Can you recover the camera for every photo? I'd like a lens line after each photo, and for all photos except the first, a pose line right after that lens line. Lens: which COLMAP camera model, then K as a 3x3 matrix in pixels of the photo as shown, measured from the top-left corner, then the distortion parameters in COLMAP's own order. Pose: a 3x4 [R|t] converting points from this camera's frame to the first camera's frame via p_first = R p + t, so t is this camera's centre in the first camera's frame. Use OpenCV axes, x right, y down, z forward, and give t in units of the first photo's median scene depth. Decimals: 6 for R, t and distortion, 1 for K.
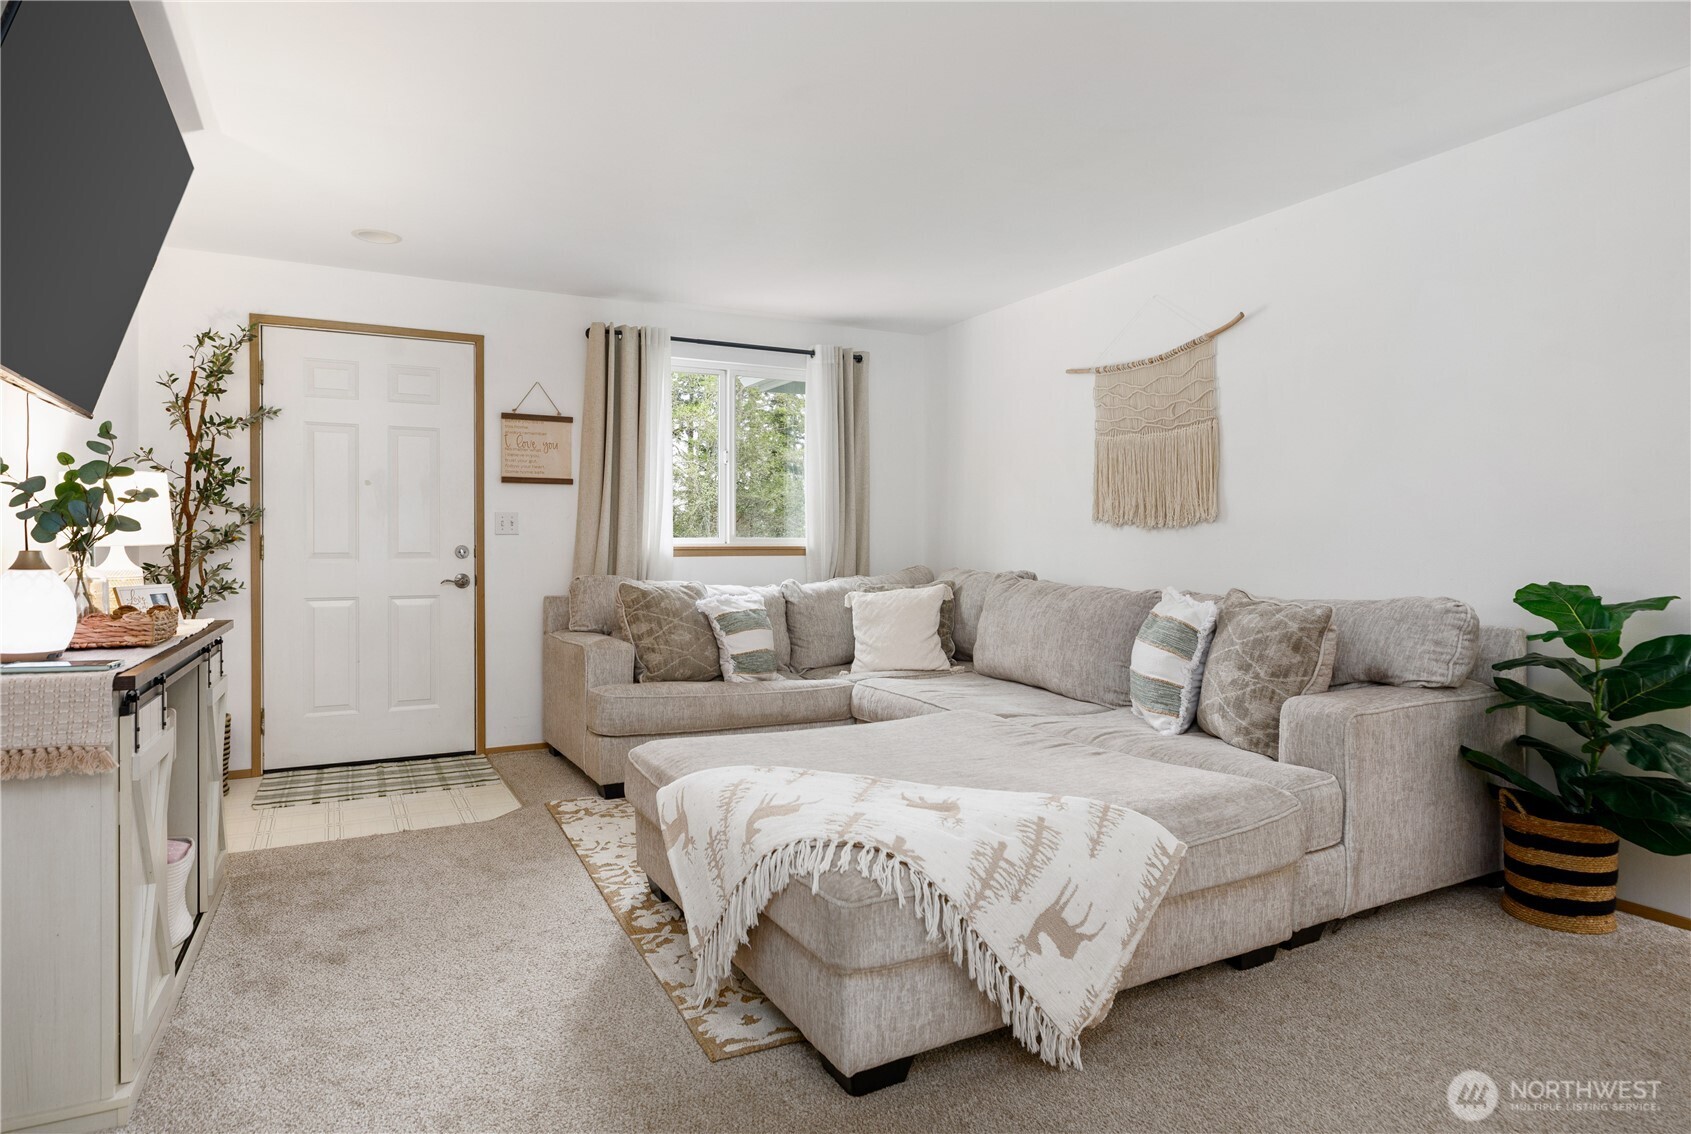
lens RADIAL K [[971.6, 0, 814.3], [0, 971.6, 551.9], [0, 0, 1]] dist [0.001621, -0.000414]
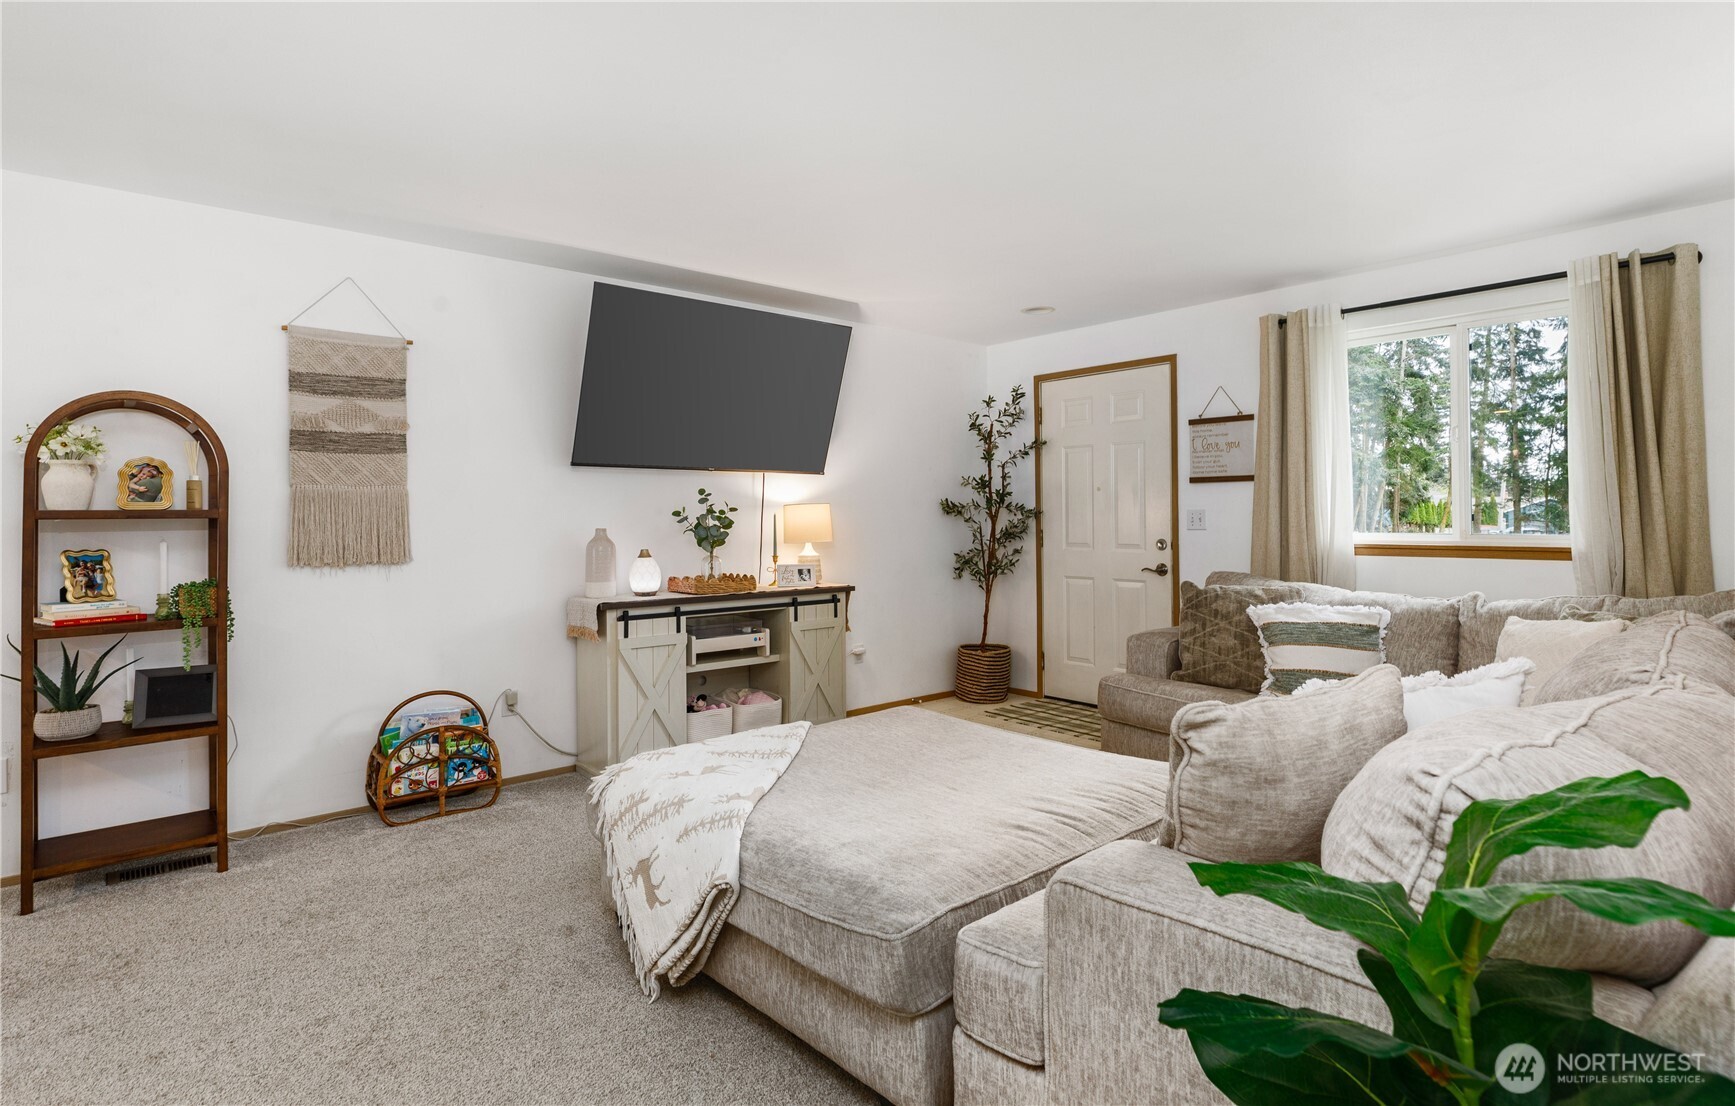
lens RADIAL K [[866.6, 0, 867.1], [0, 866.6, 515.0], [0, 0, 1]] dist [-0.000870, -0.000110]
pose [[0.252443, -0.003208, -0.967606, 0.603384], [0.000175, 0.999995, -0.003270, -0.035152], [0.967612, 0.000656, 0.252442, 0.439428]]
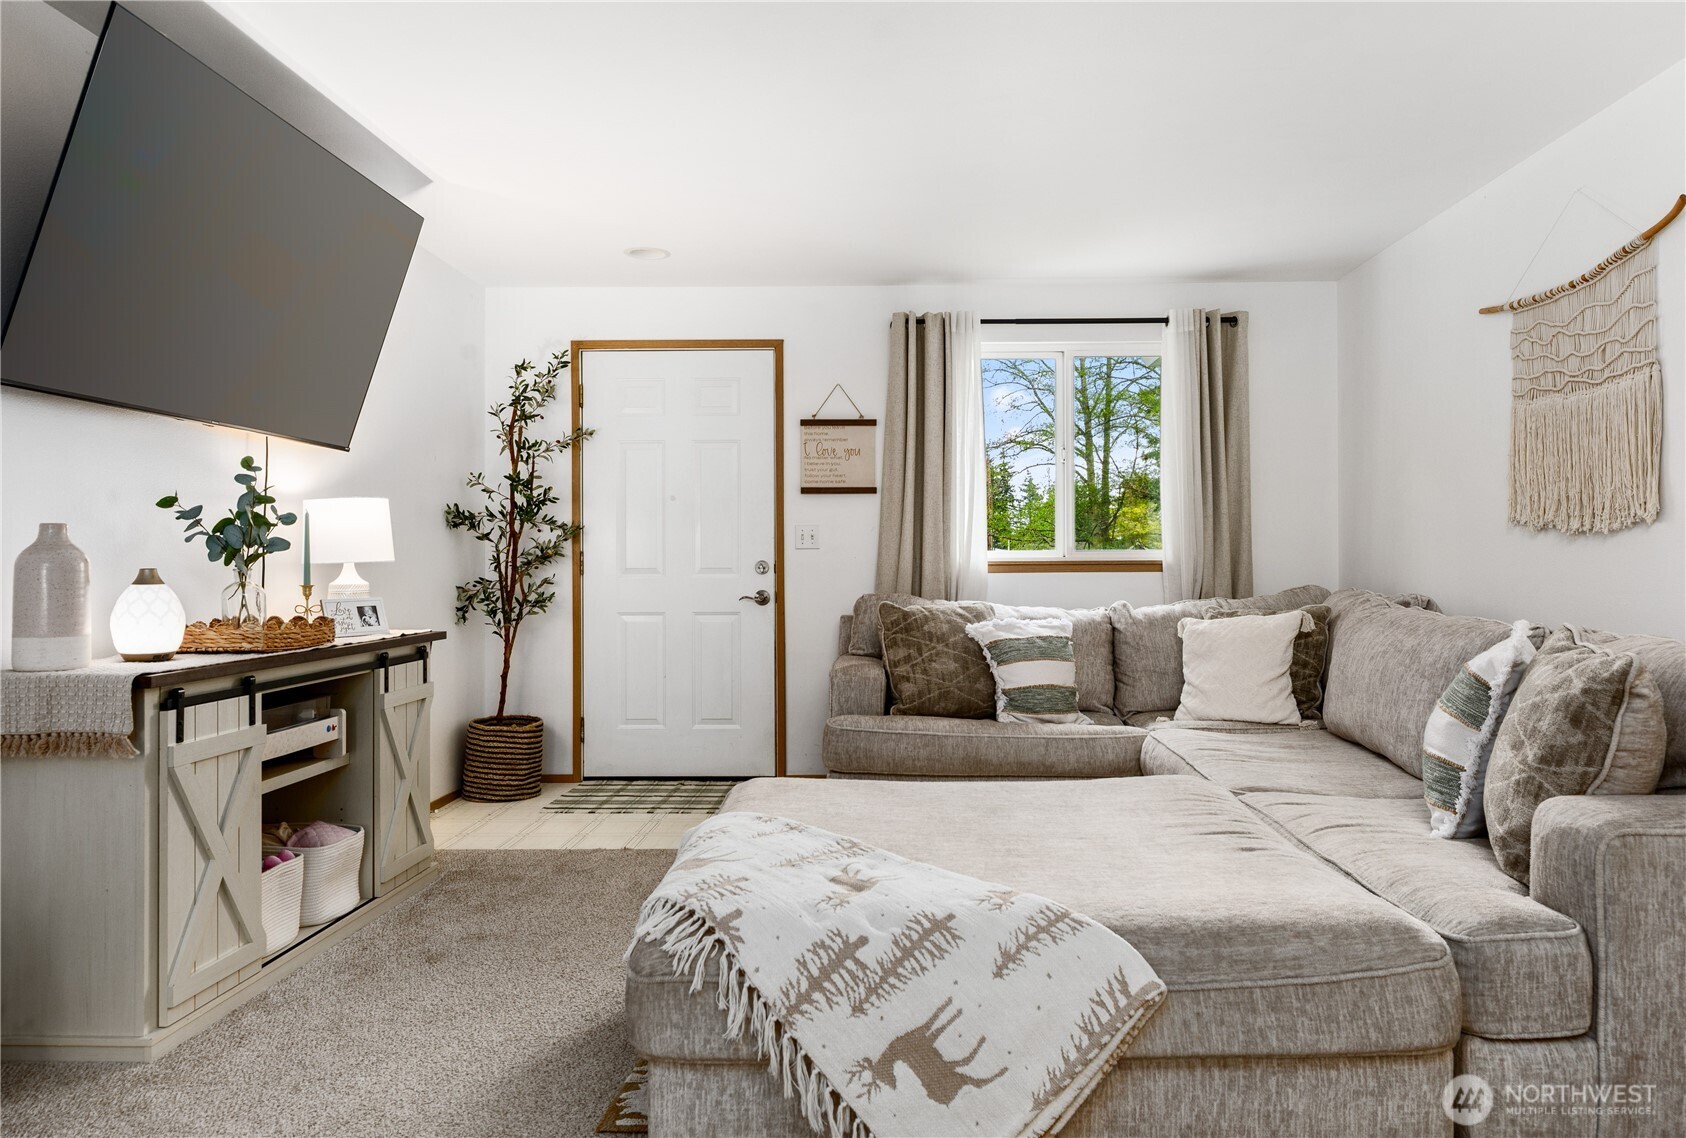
lens RADIAL K [[1113.1, 0, 847.7], [0, 1113.1, 556.9], [0, 0, 1]] dist [0.006738, 0.001974]
pose [[0.885738, -0.003886, -0.464170, 0.243162], [0.000164, 0.999968, -0.008058, -0.001743], [0.464186, 0.007061, 0.885709, 0.074823]]
